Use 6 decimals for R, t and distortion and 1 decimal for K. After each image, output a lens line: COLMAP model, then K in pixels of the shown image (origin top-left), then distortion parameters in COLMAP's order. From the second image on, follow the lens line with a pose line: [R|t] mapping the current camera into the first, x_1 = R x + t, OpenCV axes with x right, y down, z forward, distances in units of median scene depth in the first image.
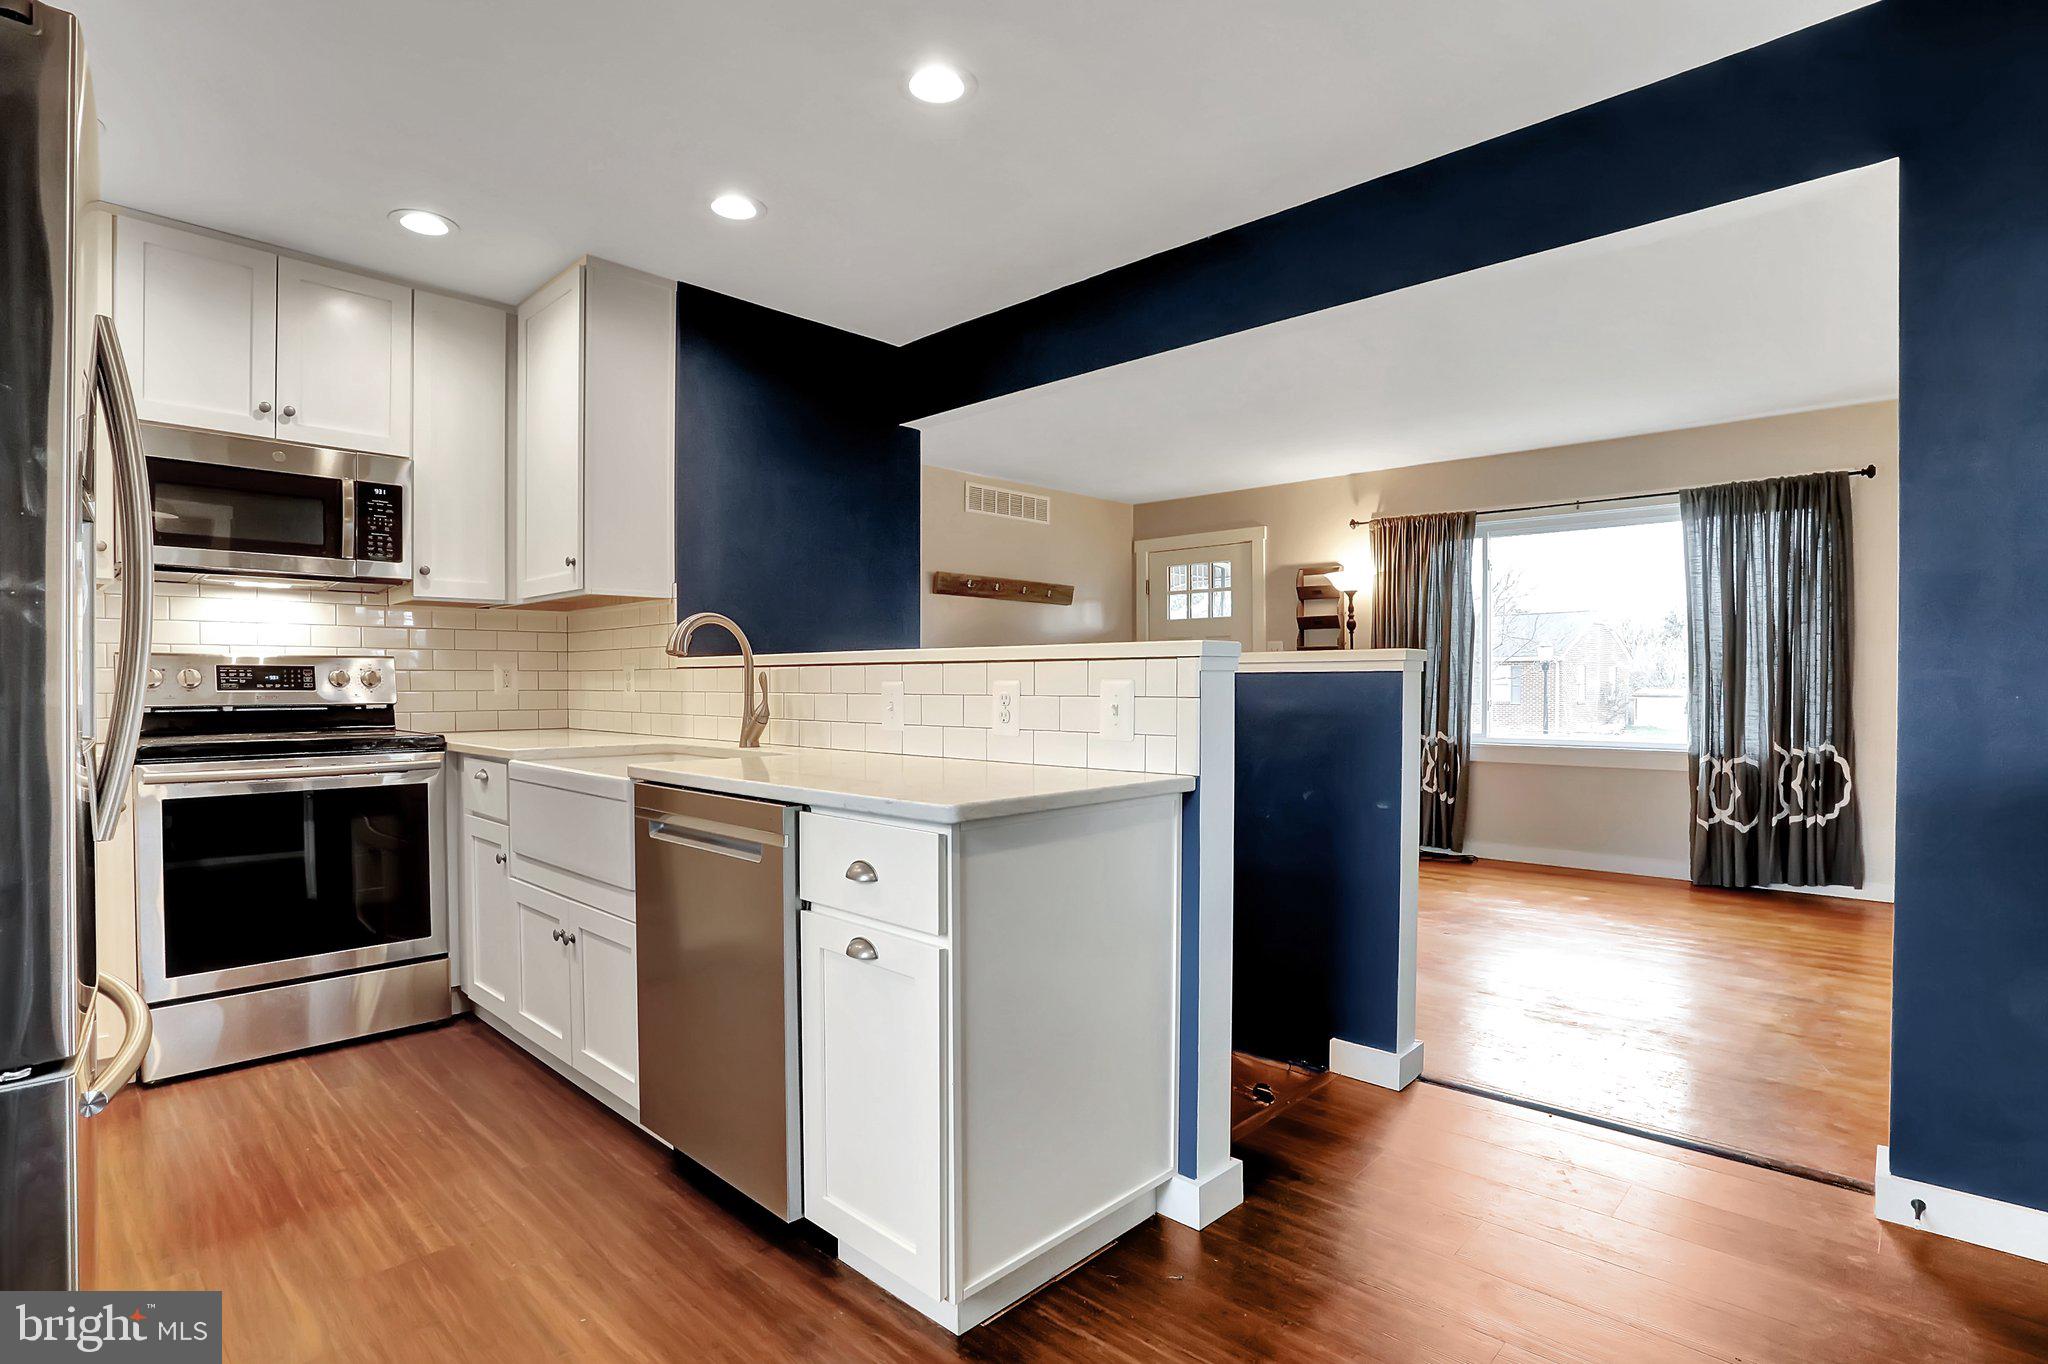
lens RADIAL K [[1012.1, 0, 1024.0], [0, 1012.1, 682.0], [0, 0, 1]] dist [-0.077909, 0.035986]
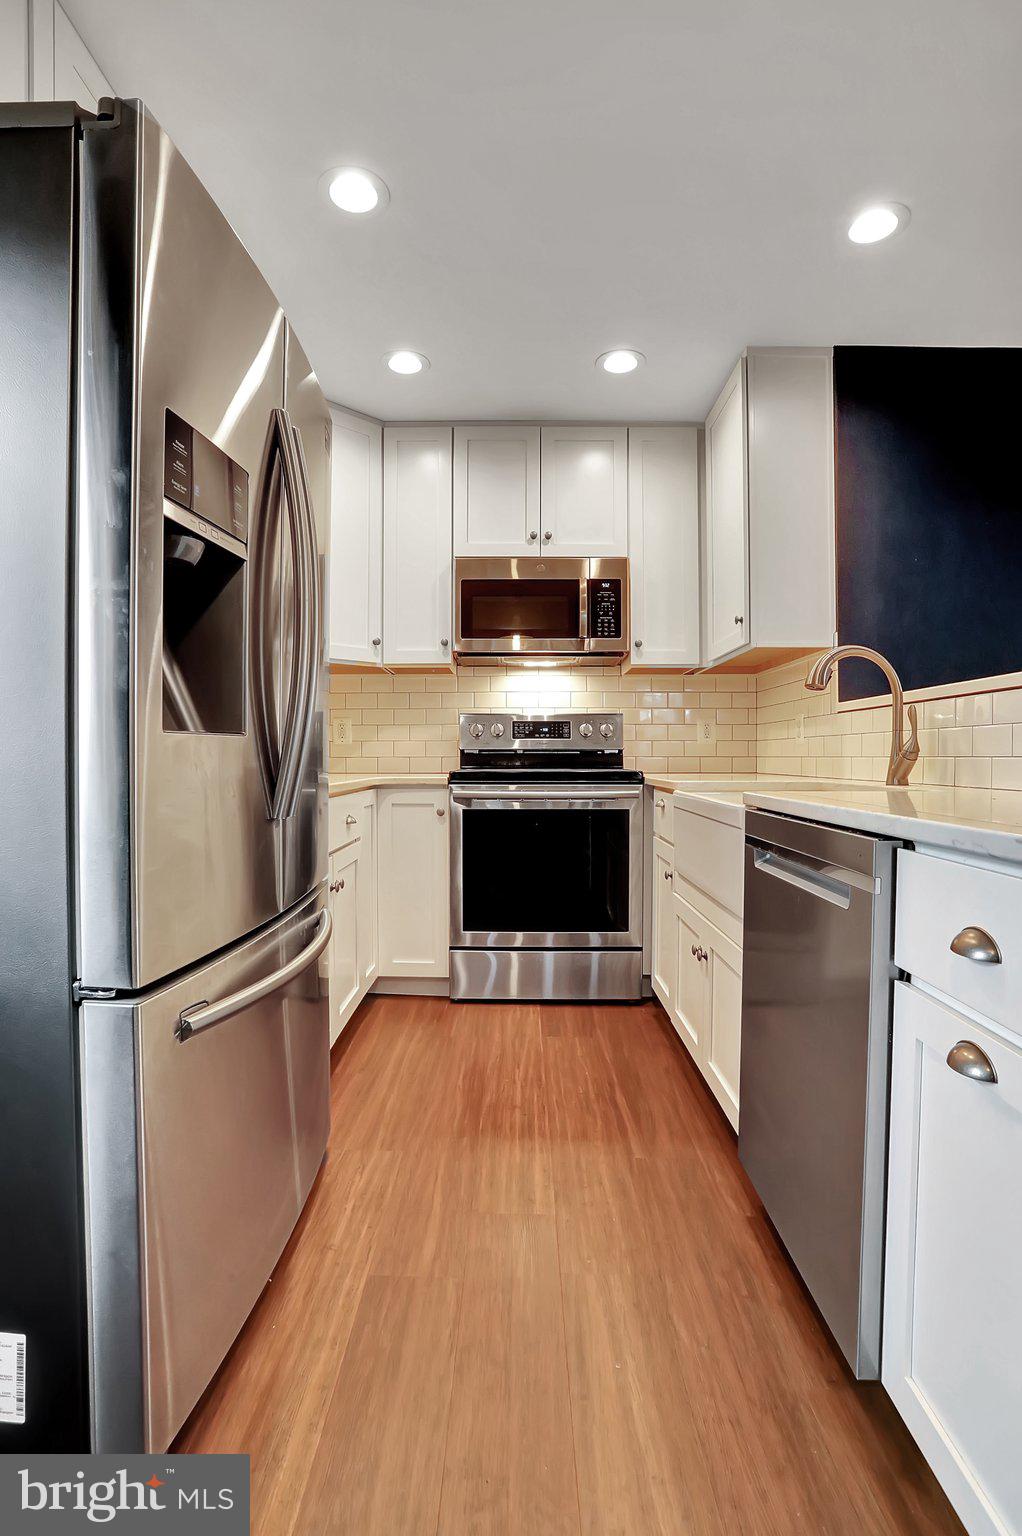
lens RADIAL K [[759.1, 0, 511.0], [0, 759.1, 768.0], [0, 0, 1]] dist [-0.077909, 0.035986]
pose [[0.684035, 0.012911, -0.729335, -0.007795], [-0.000838, 0.999857, 0.016915, 0.033769], [0.729448, -0.010959, 0.683948, 0.232112]]
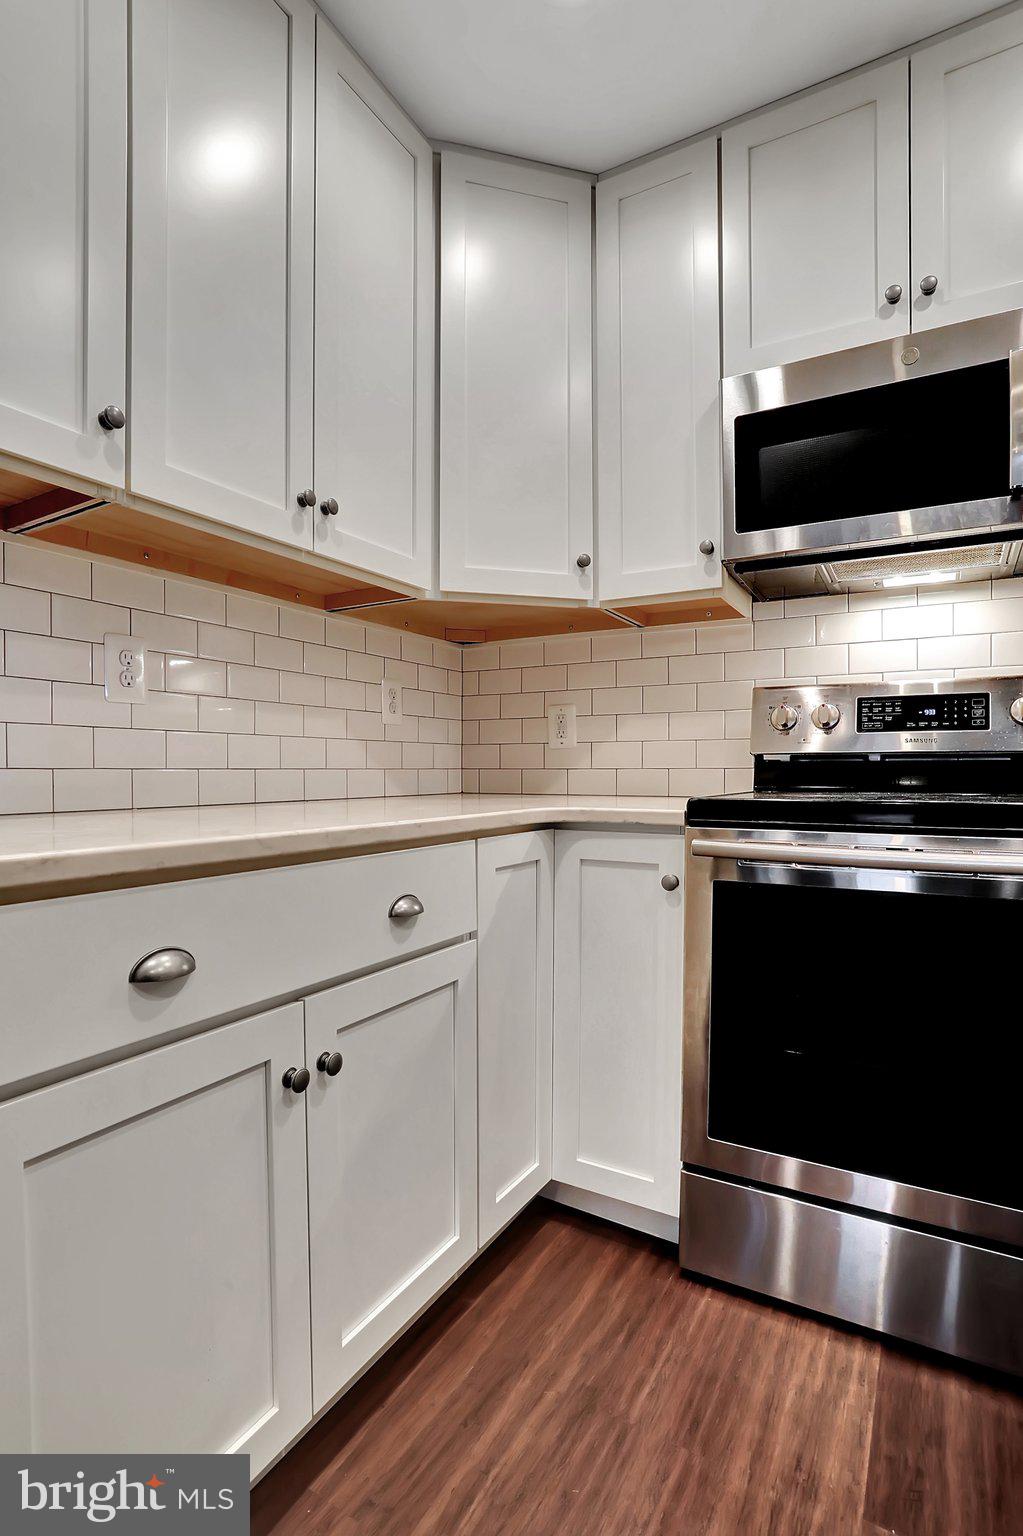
lens RADIAL K [[763.7, 0, 506.3], [0, 763.7, 793.3], [0, 0, 1]] dist [-0.046940, -0.000037]
pose [[0.236182, 0.034377, -0.971101, -0.344491], [0.002317, 0.999351, 0.035940, 0.034203], [0.971706, -0.010738, 0.235949, 0.621458]]
